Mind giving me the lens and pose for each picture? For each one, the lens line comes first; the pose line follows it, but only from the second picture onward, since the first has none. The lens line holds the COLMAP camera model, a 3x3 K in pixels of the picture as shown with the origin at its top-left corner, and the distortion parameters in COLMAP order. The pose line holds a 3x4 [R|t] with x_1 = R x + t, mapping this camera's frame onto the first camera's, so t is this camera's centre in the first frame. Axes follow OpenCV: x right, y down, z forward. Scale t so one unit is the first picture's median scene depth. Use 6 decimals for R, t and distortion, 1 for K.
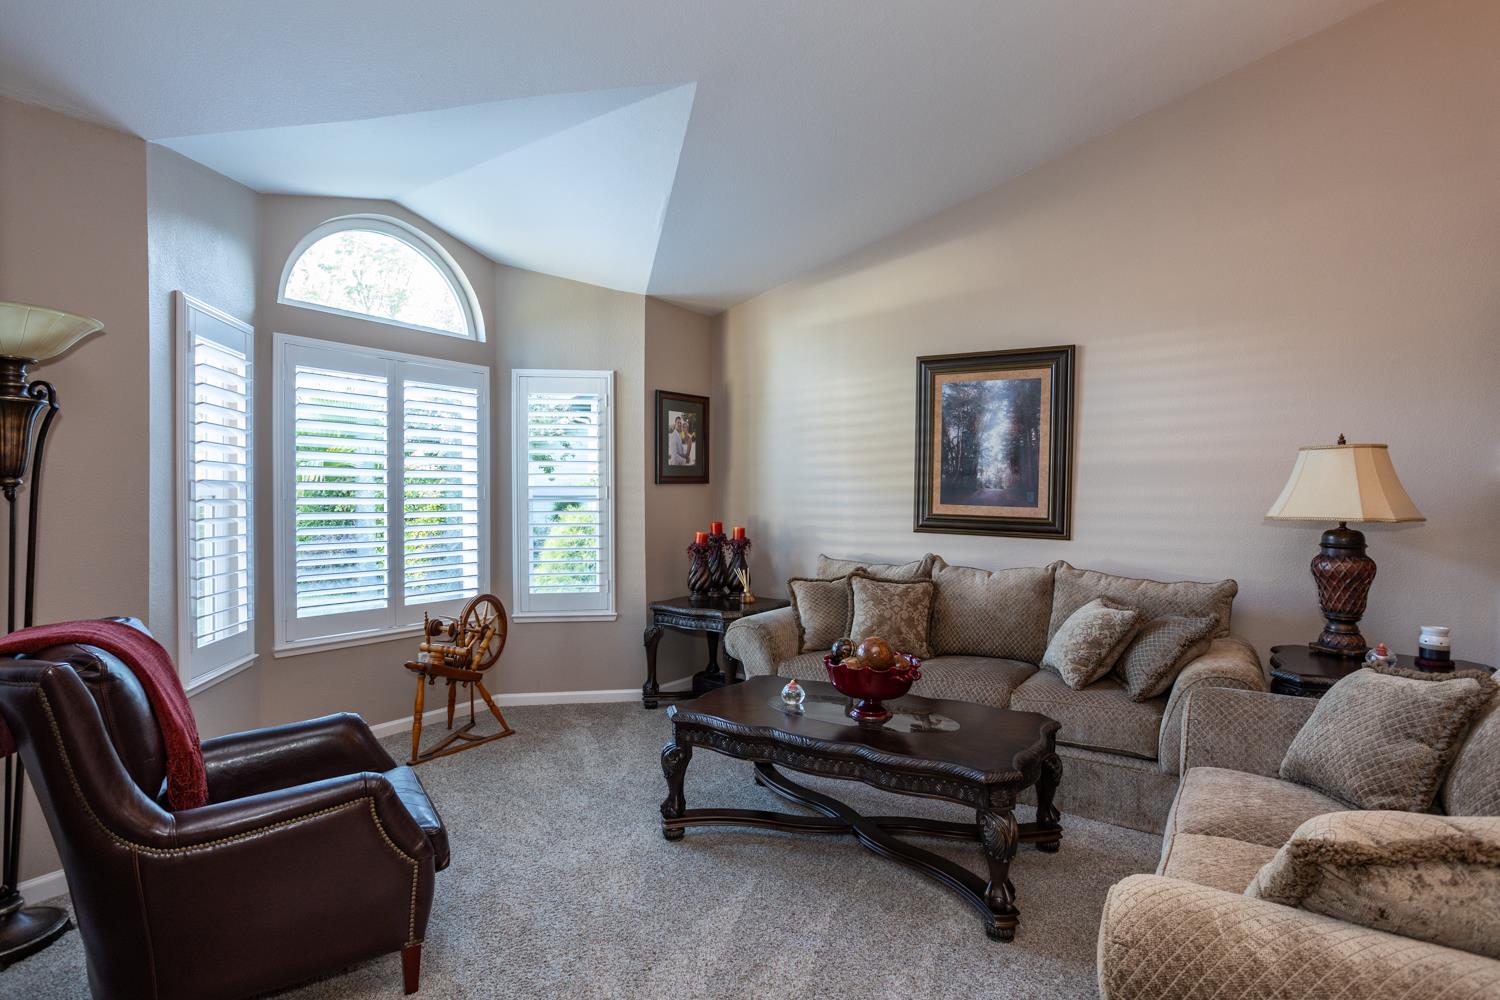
lens RADIAL K [[765.6, 0, 736.2], [0, 765.6, 517.7], [0, 0, 1]] dist [-0.027553, 0.020096]
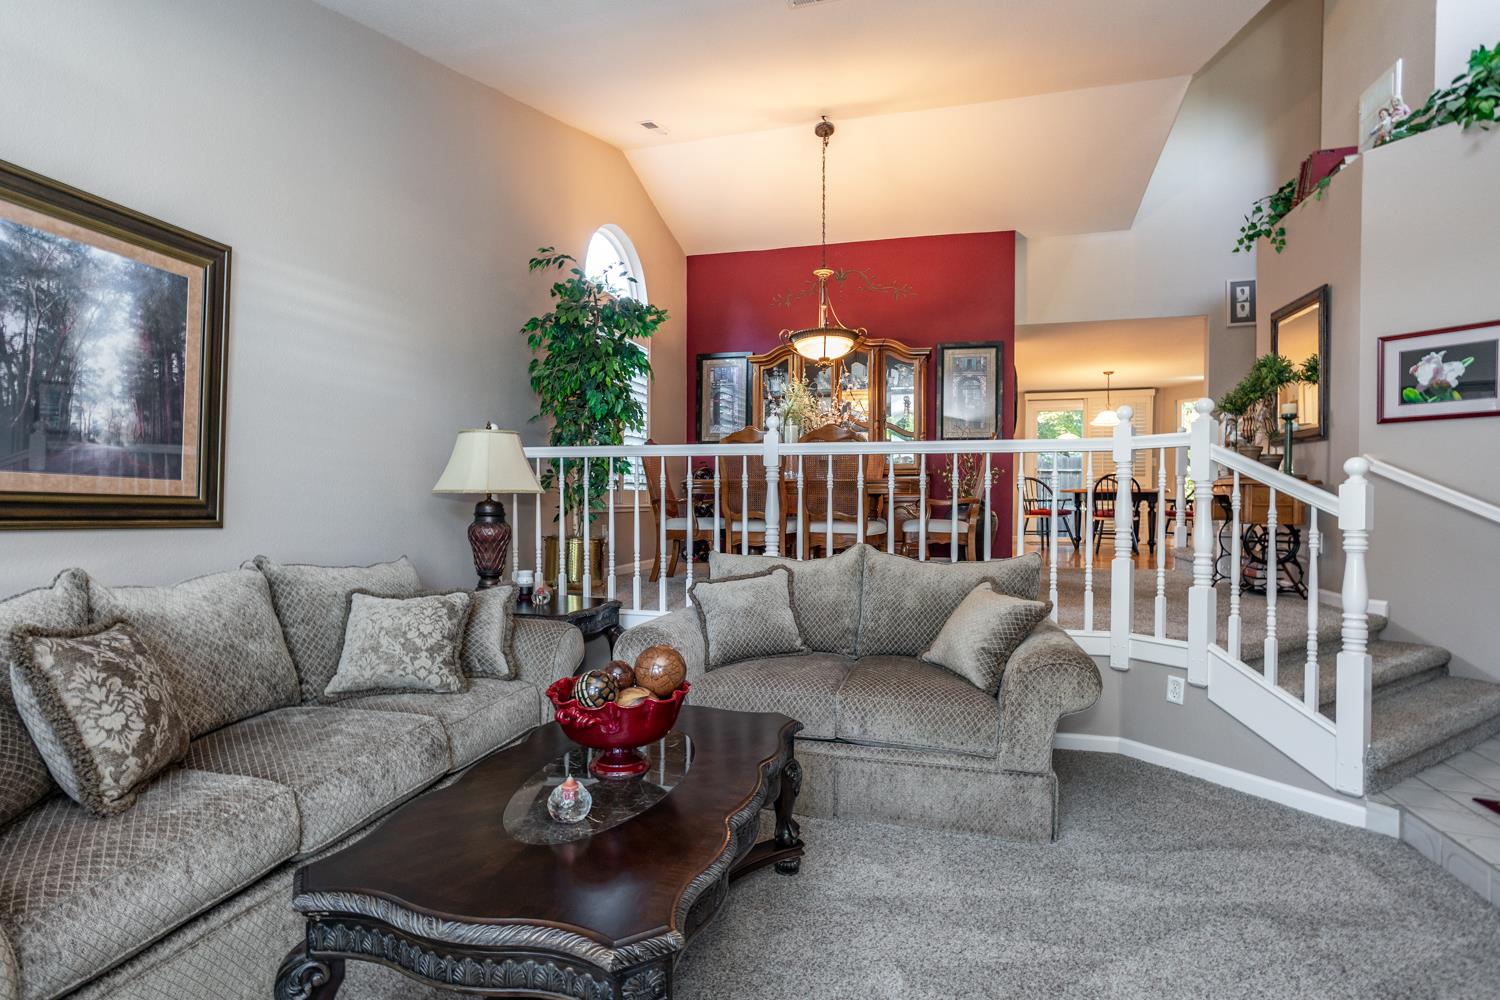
lens RADIAL K [[707.5, 0, 750.0], [0, 707.5, 500.0], [0, 0, 1]] dist [0.000799, 0.000232]
pose [[-0.309876, -0.006132, 0.950757, -0.387181], [0.025244, 0.999574, 0.014675, 0.008463], [-0.950442, 0.028549, -0.309589, 0.913624]]
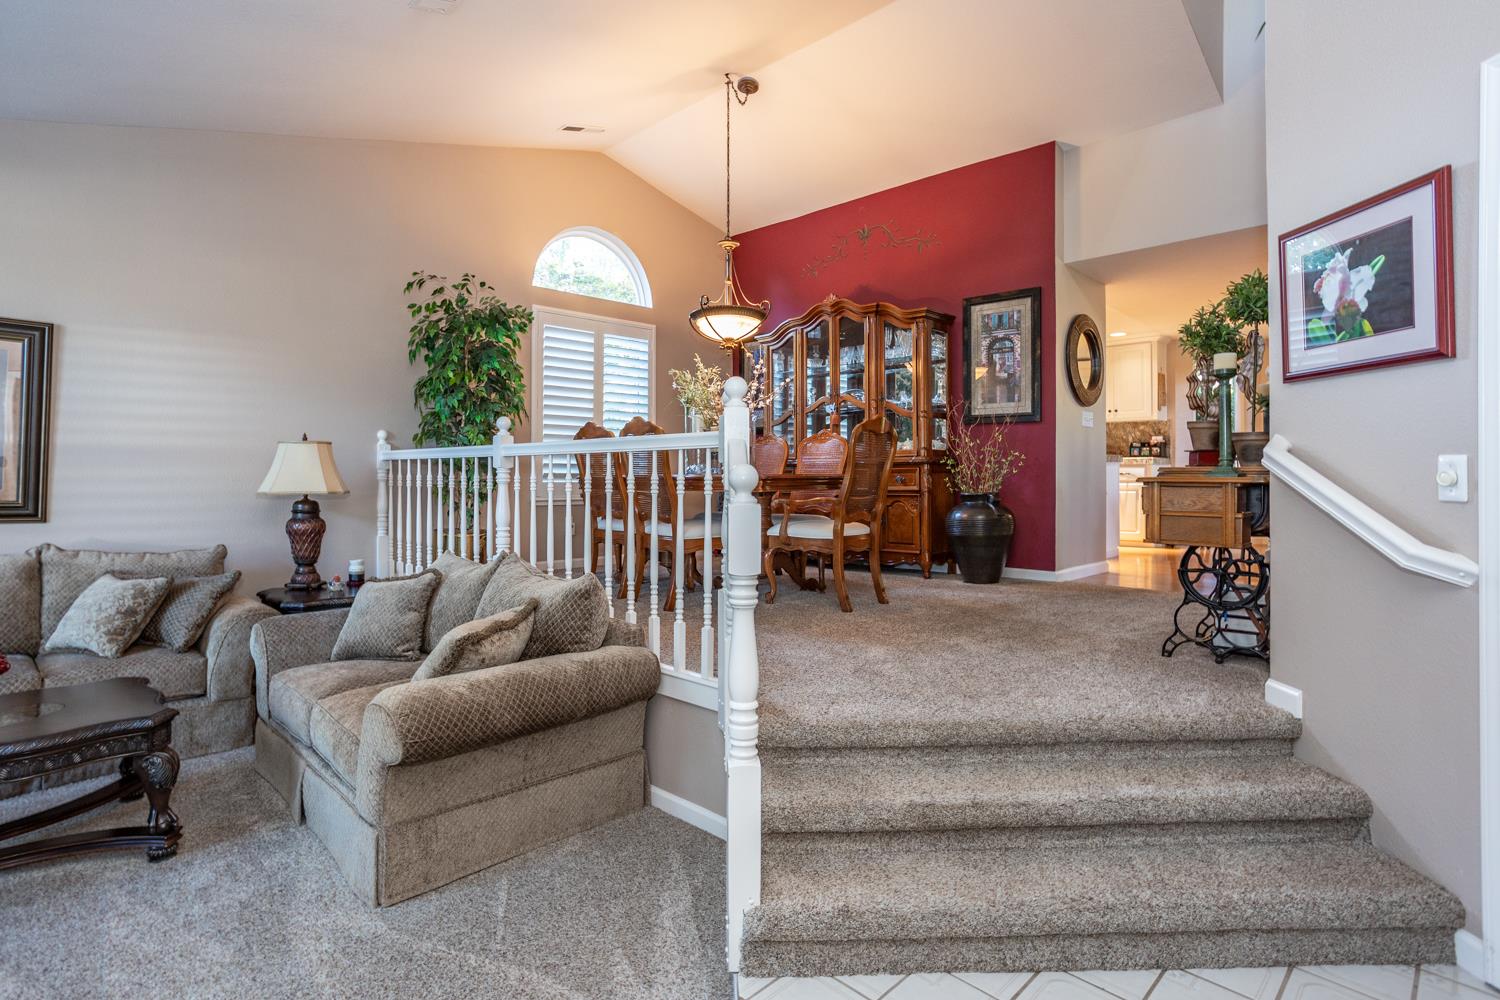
lens RADIAL K [[734.3, 0, 740.3], [0, 734.3, 482.3], [0, 0, 1]] dist [-0.049982, 0.034345]
pose [[0.186697, -0.010339, 0.982363, -0.374514], [0.030703, 0.999518, 0.004684, 0.001076], [-0.981938, 0.029286, 0.186924, -0.057670]]
